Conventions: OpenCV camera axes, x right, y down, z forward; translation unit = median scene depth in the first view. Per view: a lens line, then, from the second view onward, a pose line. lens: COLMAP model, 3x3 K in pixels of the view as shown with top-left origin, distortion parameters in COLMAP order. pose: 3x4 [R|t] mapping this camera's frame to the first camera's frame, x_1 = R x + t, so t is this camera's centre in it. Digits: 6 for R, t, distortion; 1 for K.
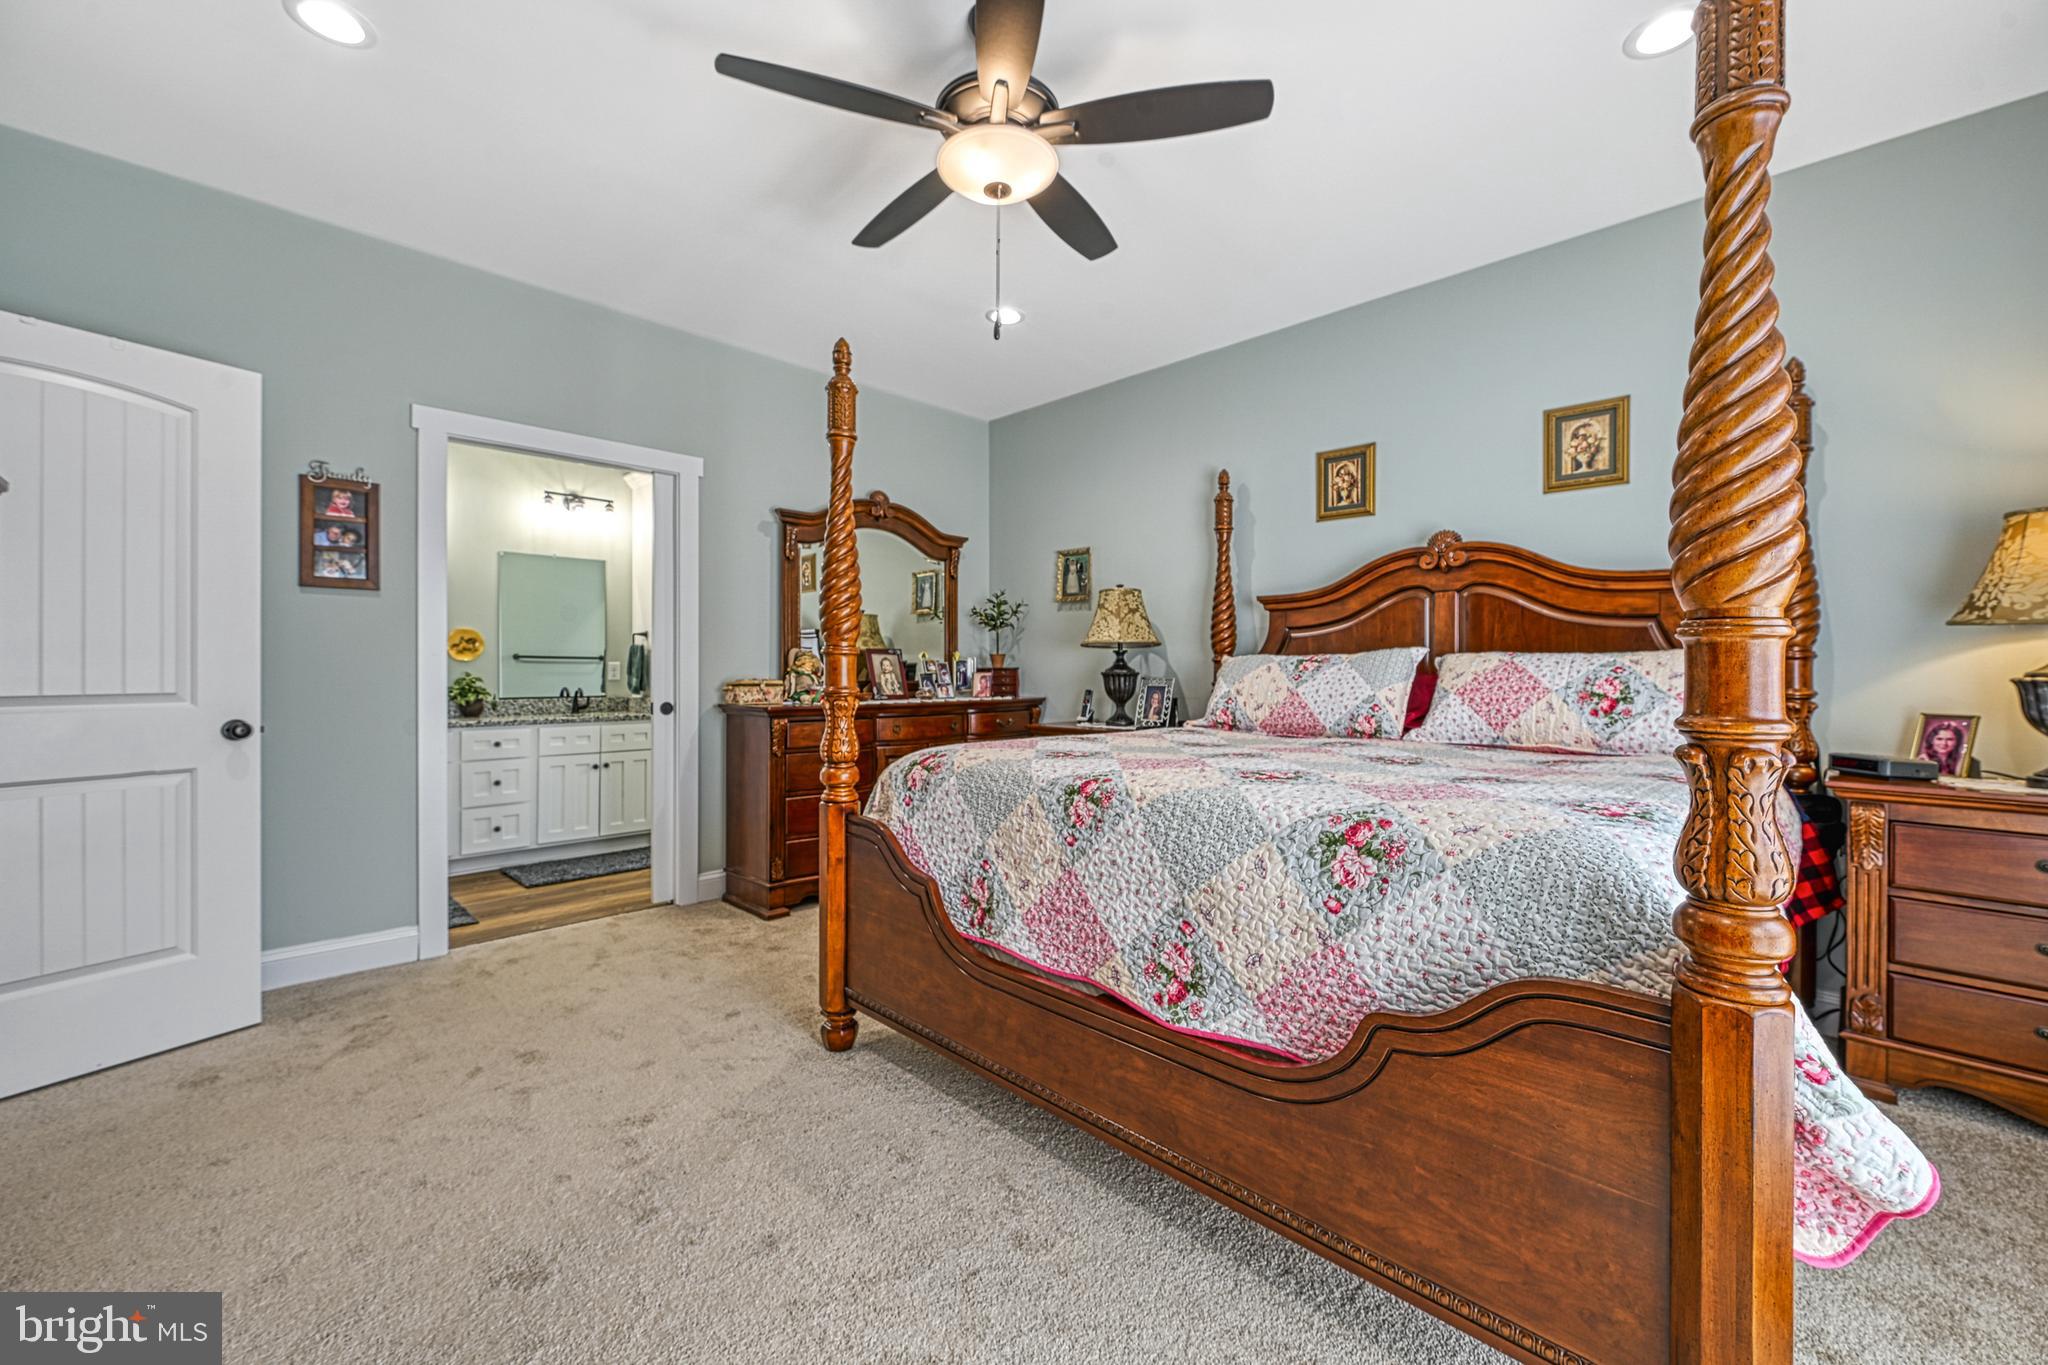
lens RADIAL K [[820.5, 0, 1021.9], [0, 820.5, 667.6], [0, 0, 1]] dist [-0.000338, -0.000036]
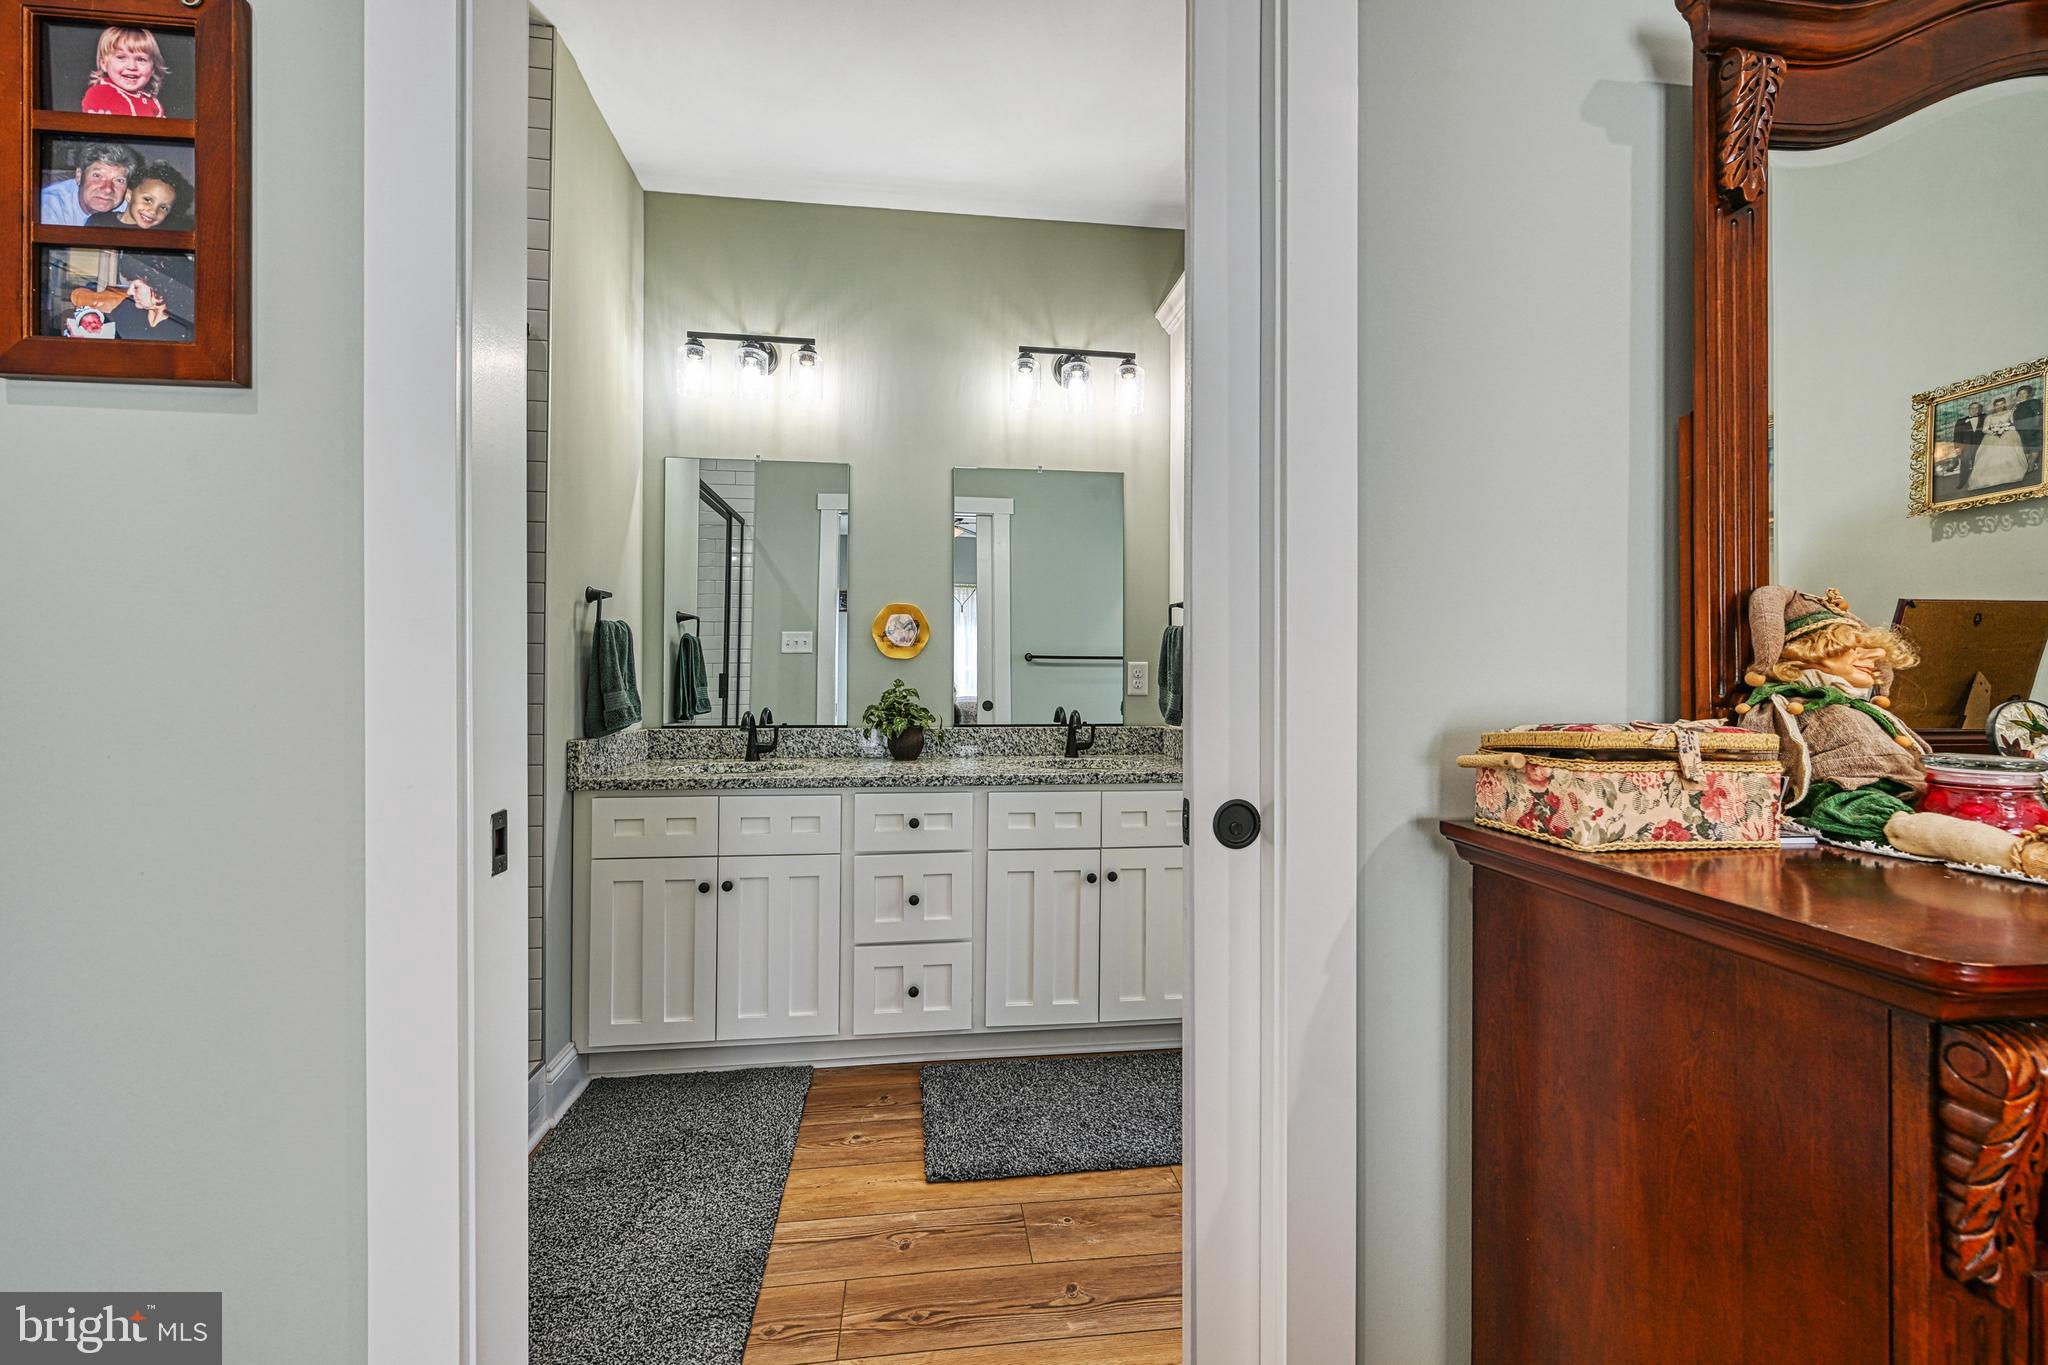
lens RADIAL K [[820.5, 0, 1021.9], [0, 820.5, 667.6], [0, 0, 1]] dist [-0.000338, -0.000036]
pose [[0.792028, -0.002594, -0.610479, -0.261792], [-0.001685, 0.999978, -0.006435, 0.001223], [0.610482, 0.006125, 0.792007, 0.600911]]
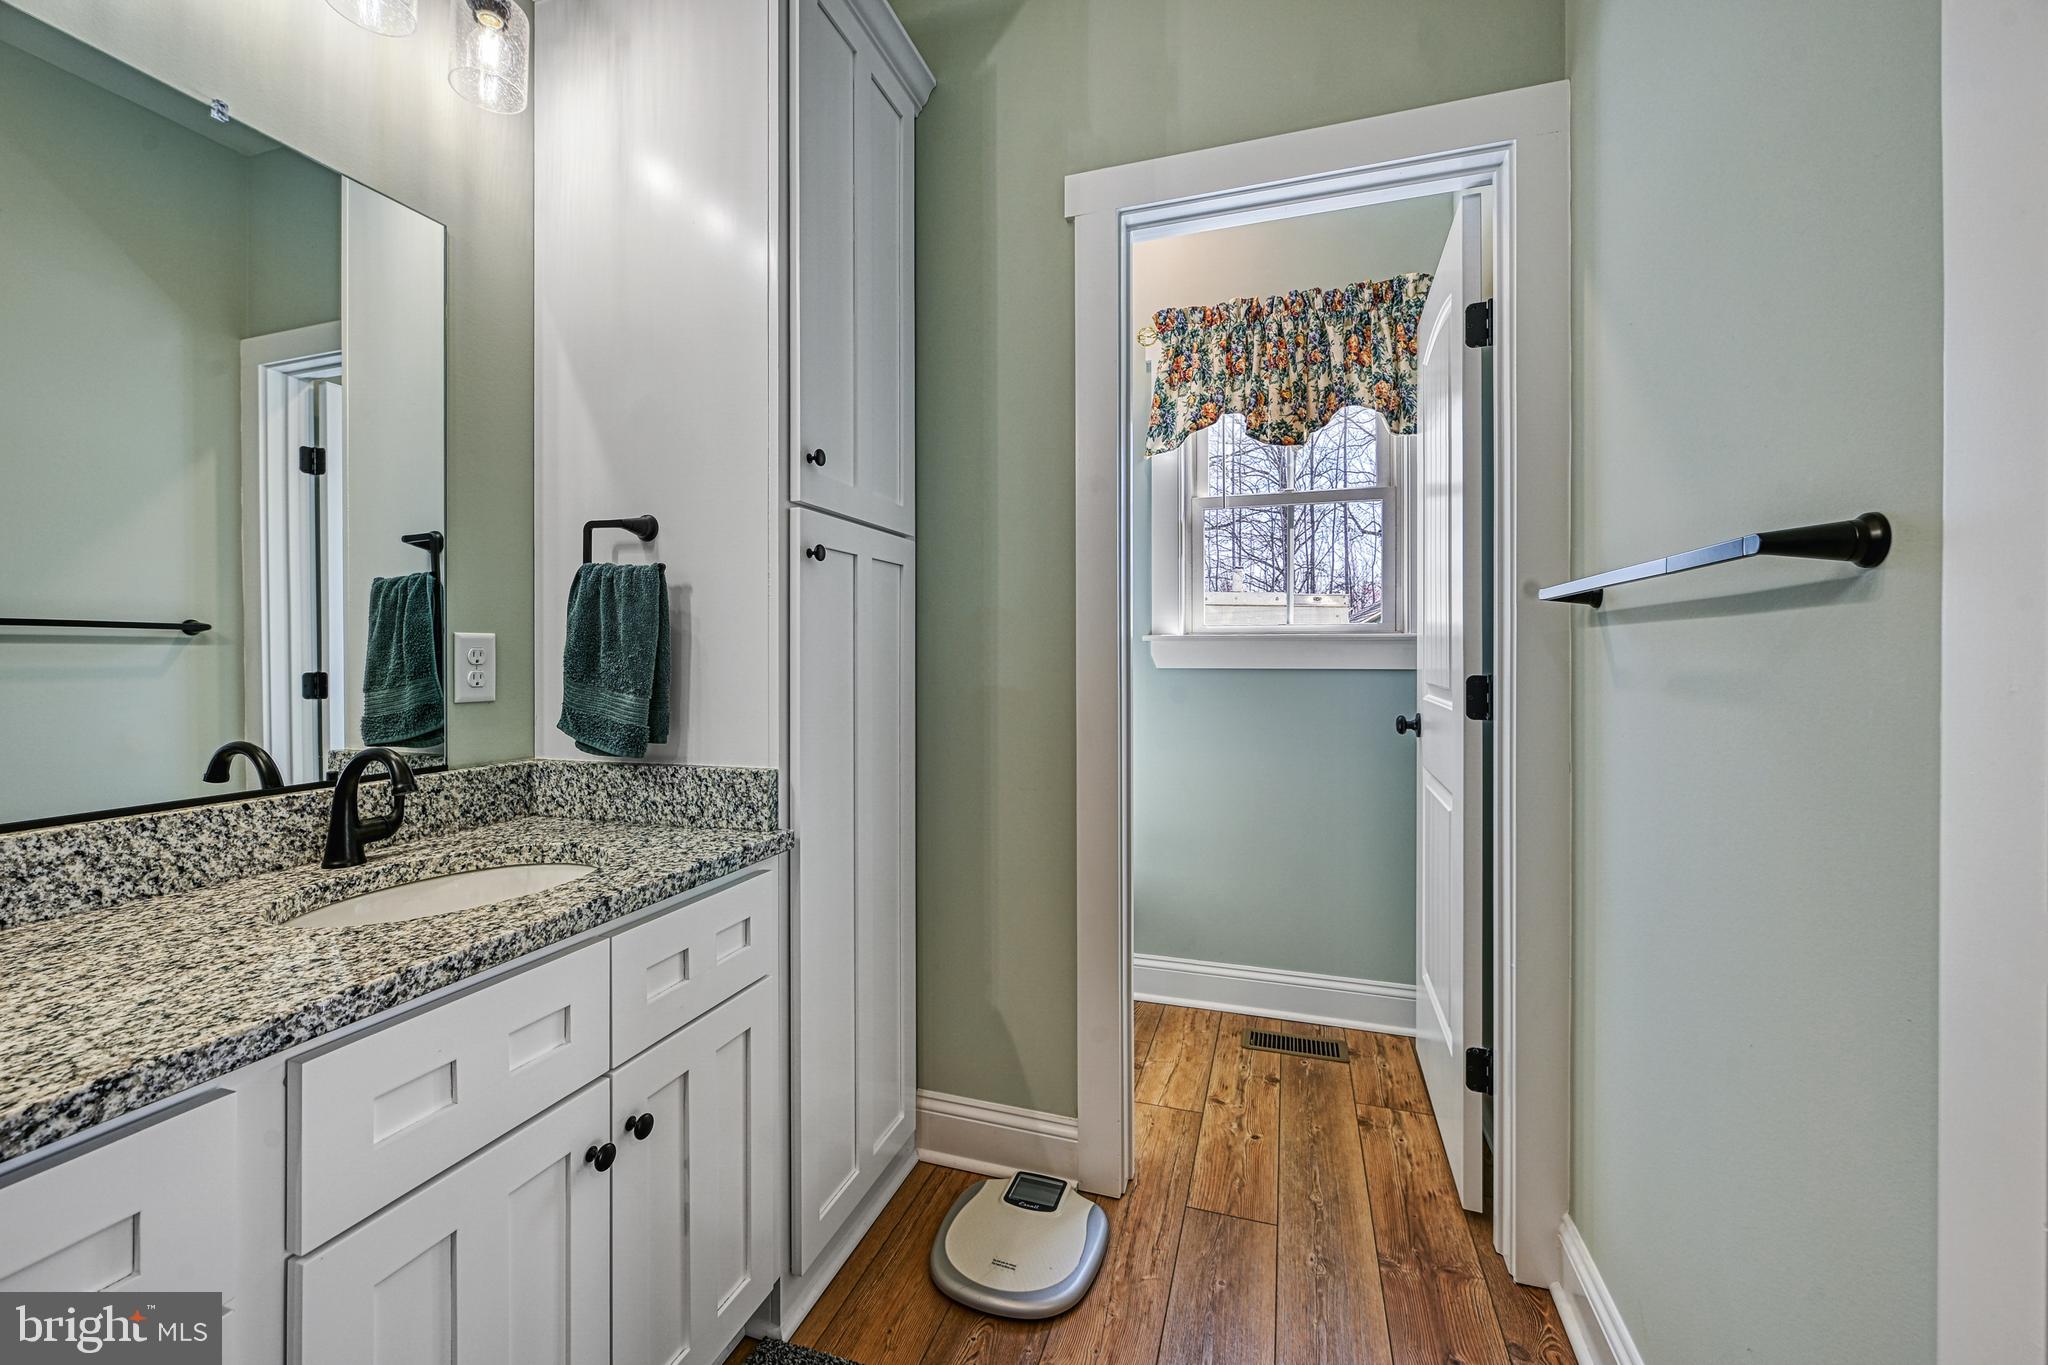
lens RADIAL K [[806.1, 0, 1022.5], [0, 806.1, 655.9], [0, 0, 1]] dist [0.000734, 0.000077]
pose [[0.889583, -0.002212, 0.456767, -0.522247], [0.003824, 0.999989, -0.002604, 0.002298], [-0.456757, 0.004063, 0.889582, 0.788927]]
